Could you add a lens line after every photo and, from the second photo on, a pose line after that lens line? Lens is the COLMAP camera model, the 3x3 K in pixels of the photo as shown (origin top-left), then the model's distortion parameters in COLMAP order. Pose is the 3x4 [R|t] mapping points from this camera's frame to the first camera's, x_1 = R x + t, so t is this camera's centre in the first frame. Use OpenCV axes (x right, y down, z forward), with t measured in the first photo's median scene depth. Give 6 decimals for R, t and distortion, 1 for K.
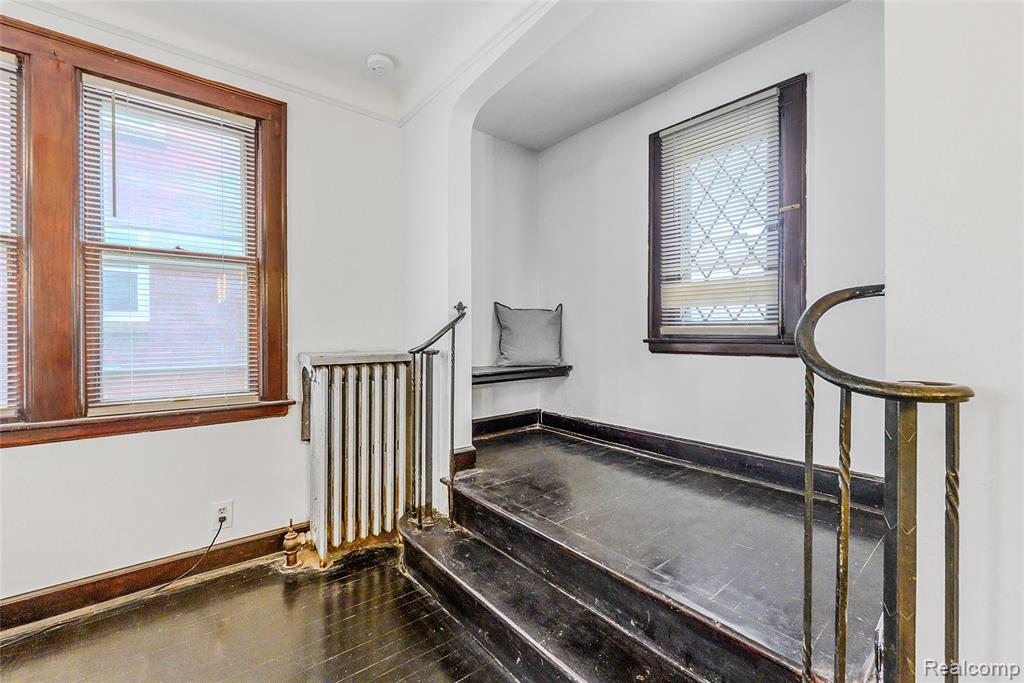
lens RADIAL K [[422.3, 0, 515.0], [0, 422.3, 334.9], [0, 0, 1]] dist [0.001337, 0.000423]
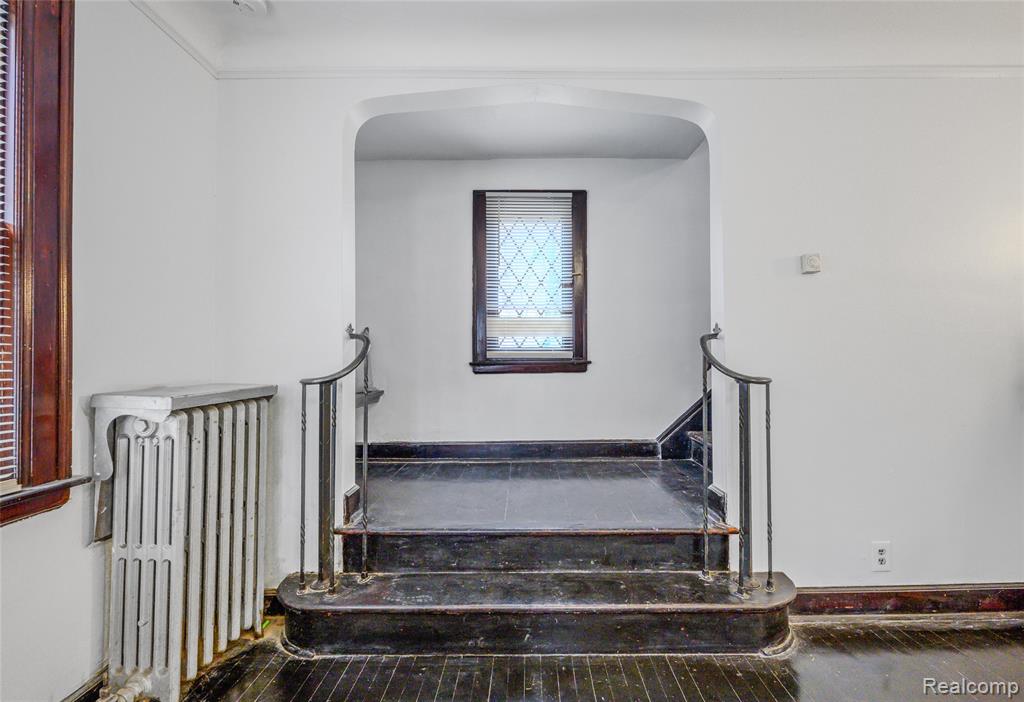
lens RADIAL K [[427.8, 0, 517.1], [0, 427.8, 350.1], [0, 0, 1]] dist [0.003654, -0.000016]
pose [[0.648414, 0.005047, 0.761271, -0.601437], [0.010086, 0.999833, -0.015220, -0.005479], [-0.761221, 0.017547, 0.648255, 0.154672]]
